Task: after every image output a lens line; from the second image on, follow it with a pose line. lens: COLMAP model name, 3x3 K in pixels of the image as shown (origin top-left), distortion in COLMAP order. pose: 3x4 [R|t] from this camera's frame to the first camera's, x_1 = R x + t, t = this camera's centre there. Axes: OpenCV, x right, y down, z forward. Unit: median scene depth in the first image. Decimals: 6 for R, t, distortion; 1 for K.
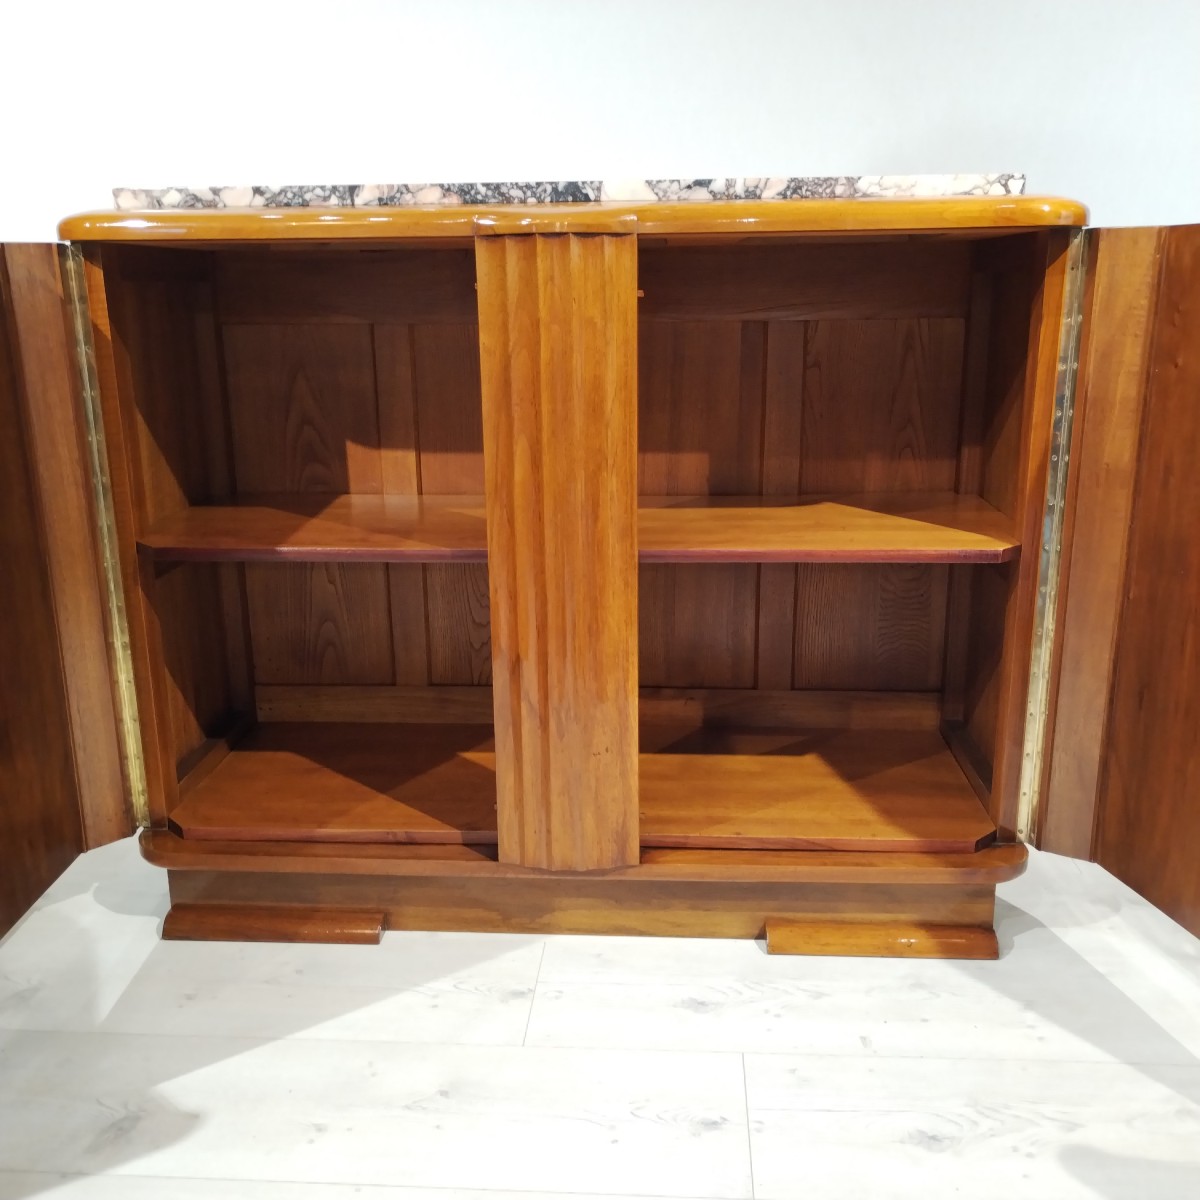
lens RADIAL K [[1173.2, 0, 602.1], [0, 1173.2, 605.0], [0, 0, 1]] dist [0.065939, -0.168215]
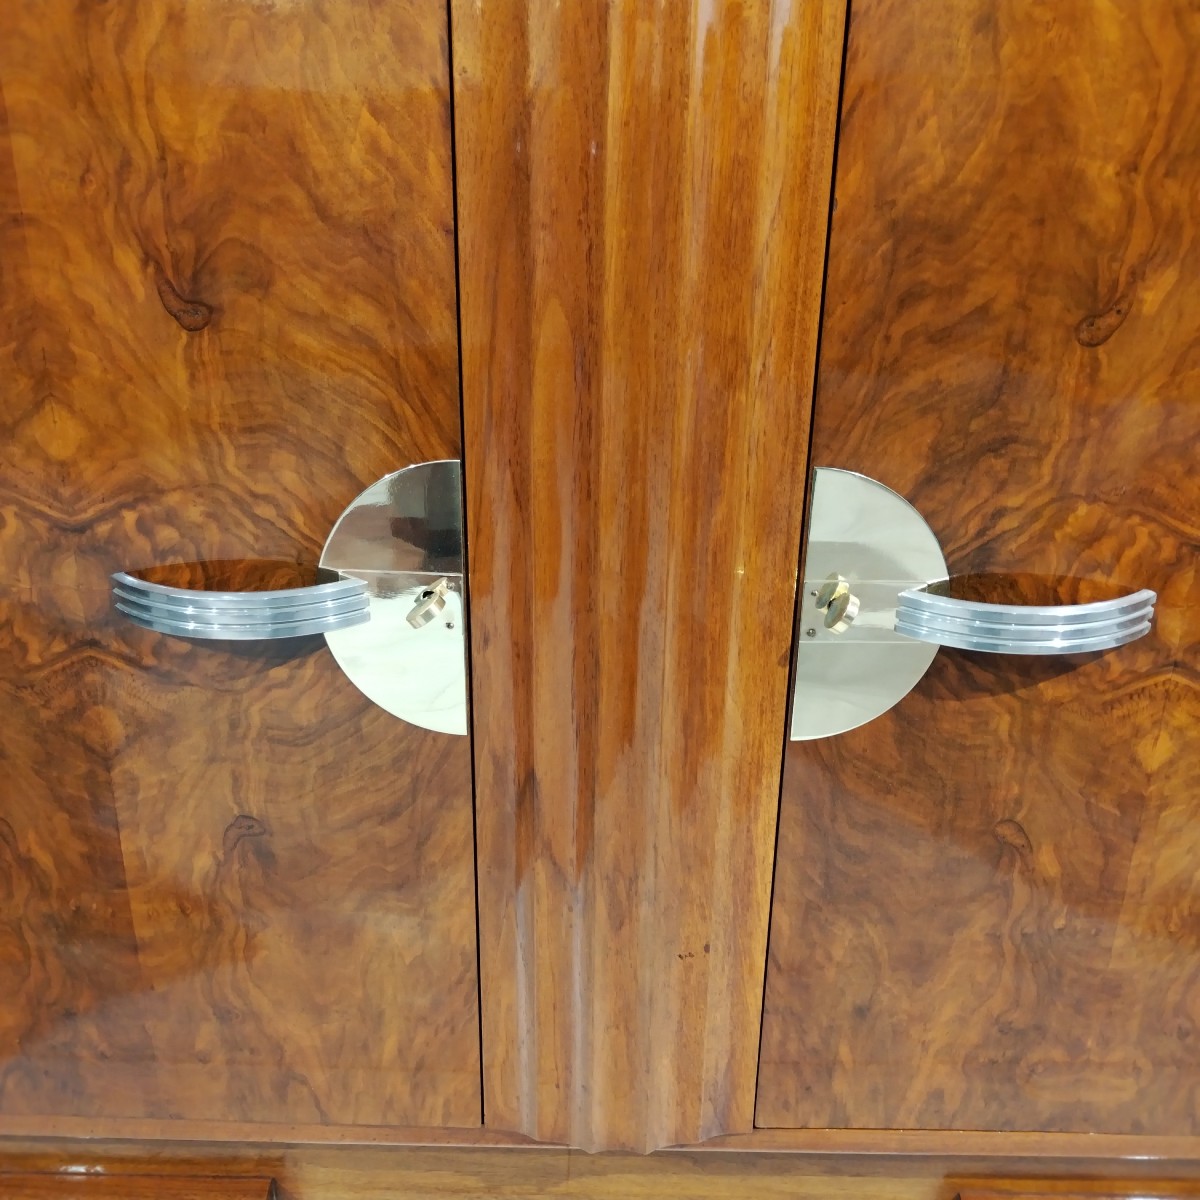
lens RADIAL K [[1158.9, 0, 605.9], [0, 1158.9, 598.7], [0, 0, 1]] dist [0.002892, 0.007480]
pose [[0.998126, 0.005383, 0.060952, -0.073685], [-0.012923, 0.992198, 0.123999, -0.089445], [-0.059809, -0.124554, 0.990409, 0.567521]]
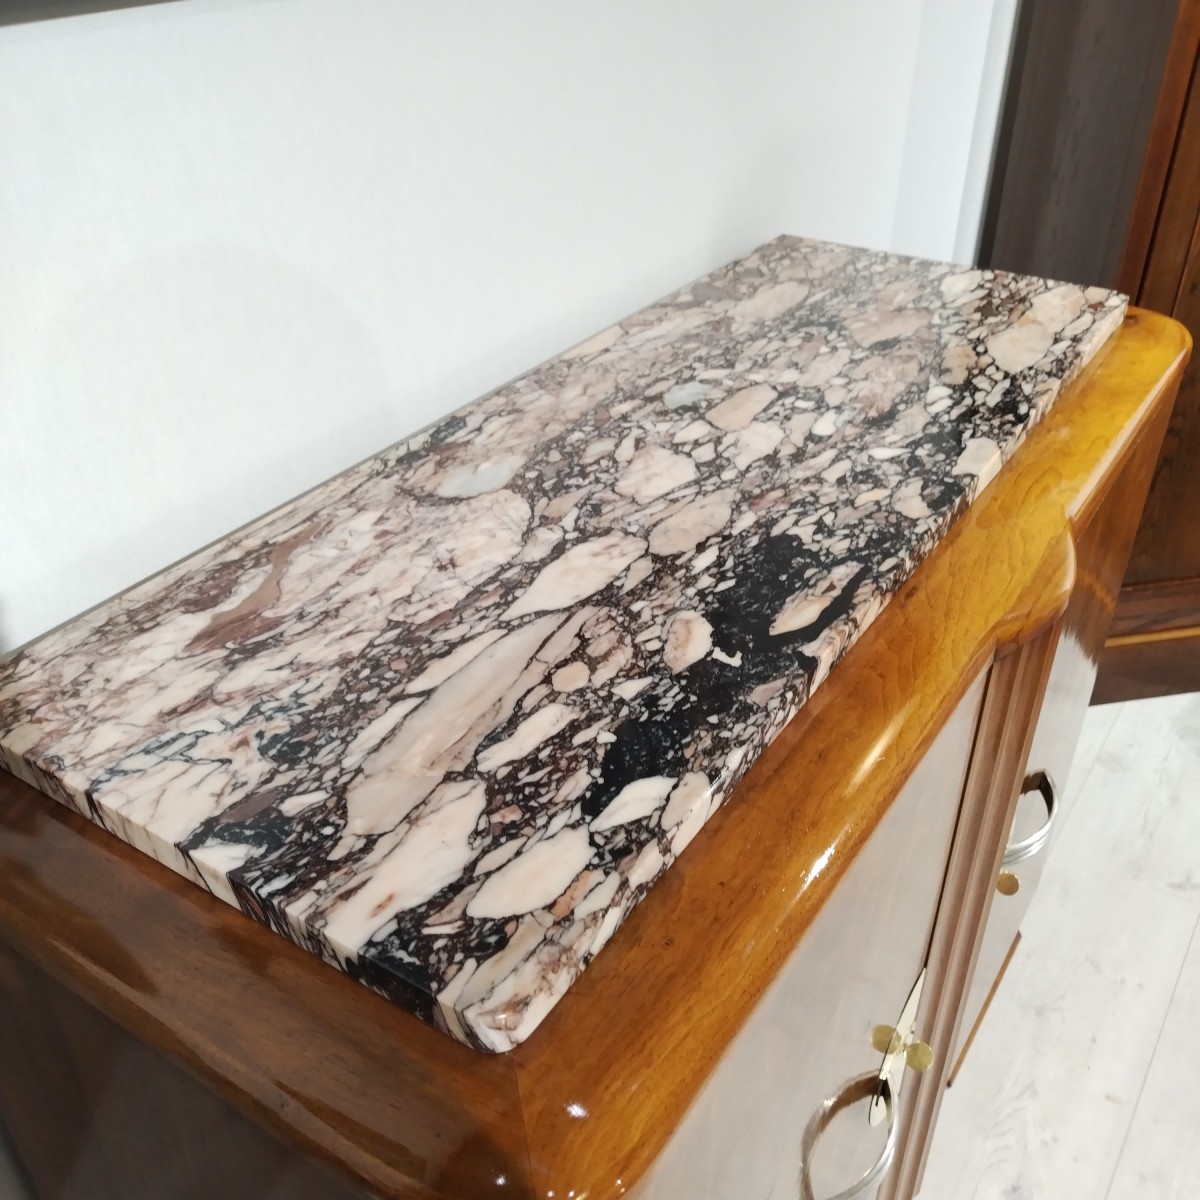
lens RADIAL K [[1173.2, 0, 602.1], [0, 1173.2, 605.0], [0, 0, 1]] dist [0.065939, -0.168215]
pose [[0.501471, -0.472301, 0.724885, -0.605380], [0.225039, 0.880215, 0.417826, -0.610355], [-0.835395, -0.046400, 0.547688, 0.807174]]
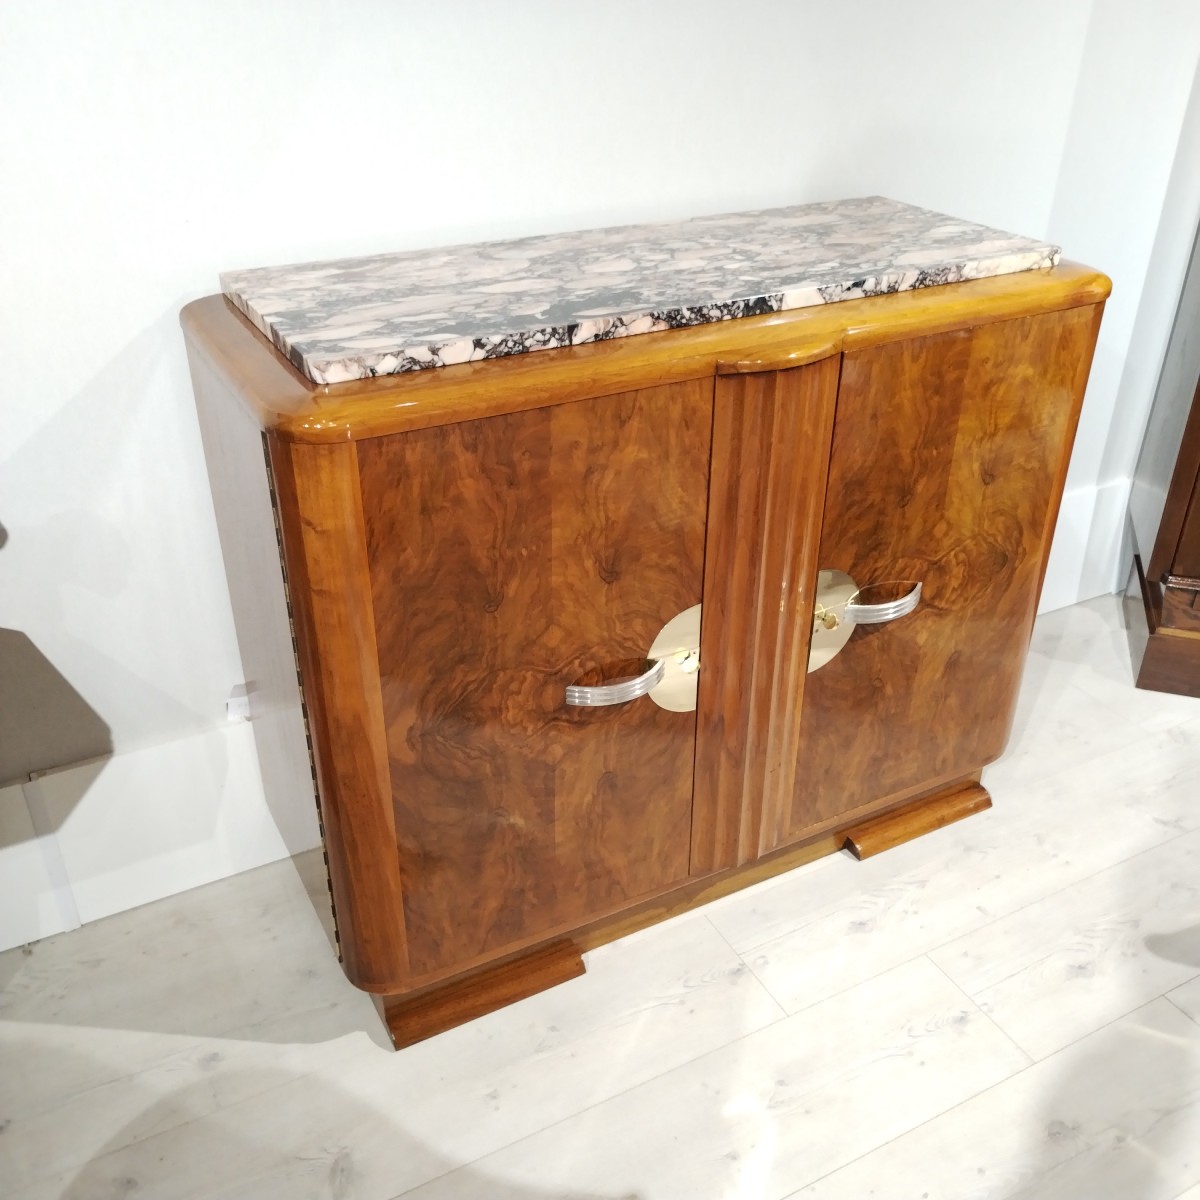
lens RADIAL K [[1173.2, 0, 602.1], [0, 1173.2, 605.0], [0, 0, 1]] dist [0.065939, -0.168215]
pose [[0.847848, -0.252823, 0.466084, -0.696500], [0.123215, 0.948886, 0.290575, -0.417201], [-0.515724, -0.188935, 0.835663, 0.146633]]
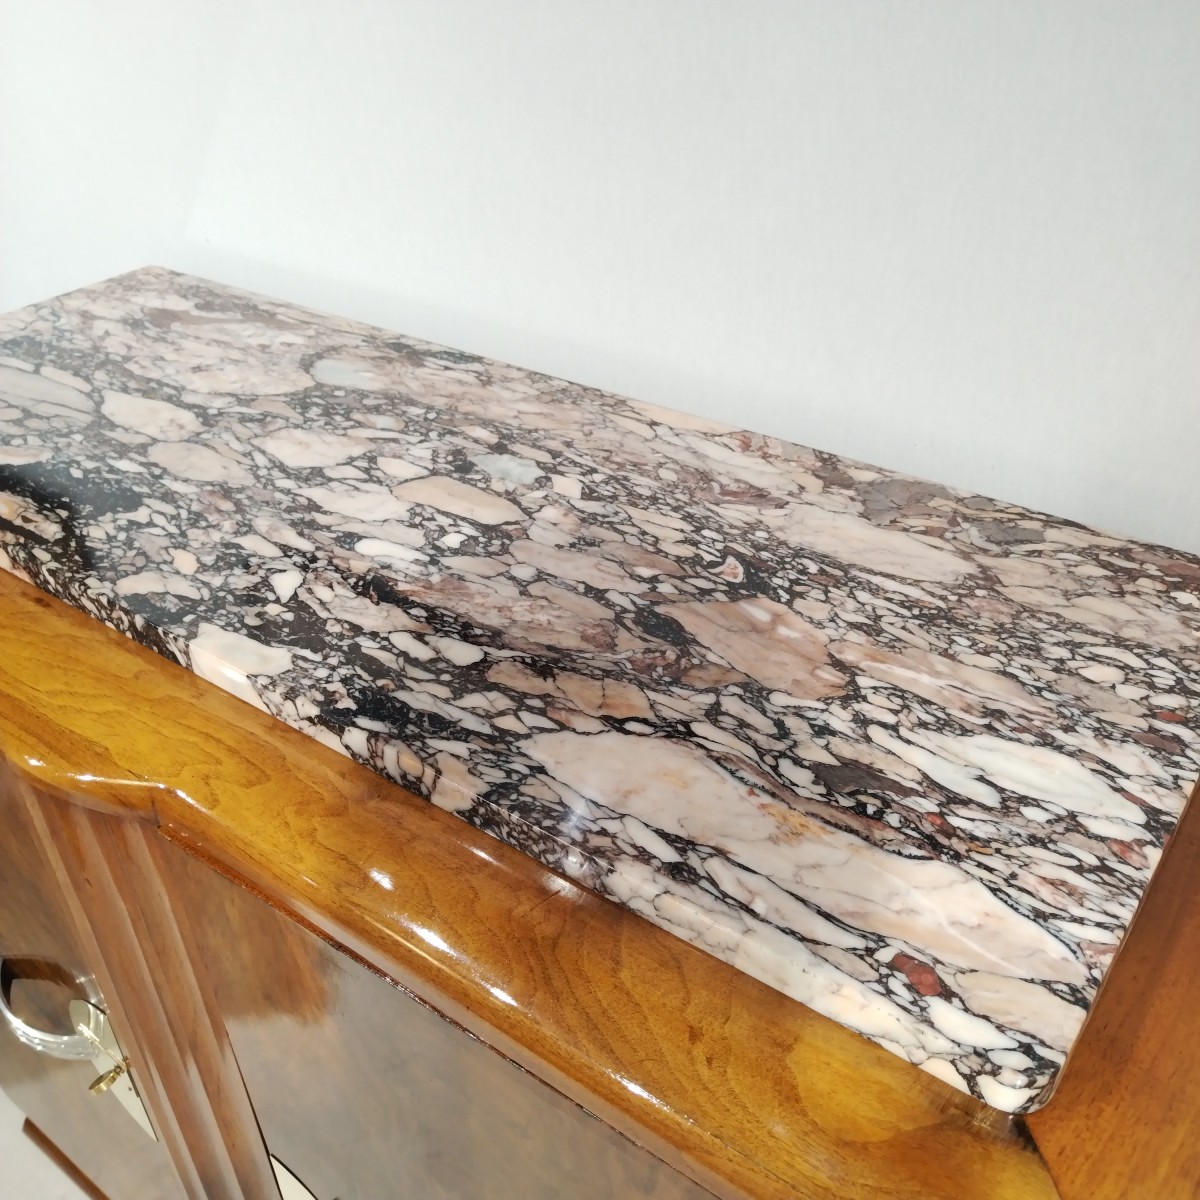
lens RADIAL K [[1173.2, 0, 602.1], [0, 1173.2, 605.0], [0, 0, 1]] dist [0.065939, -0.168215]
pose [[0.837492, 0.294568, -0.460258, 0.358255], [-0.120093, 0.920894, 0.370854, -0.569915], [0.533090, -0.255314, 0.806616, 0.697683]]
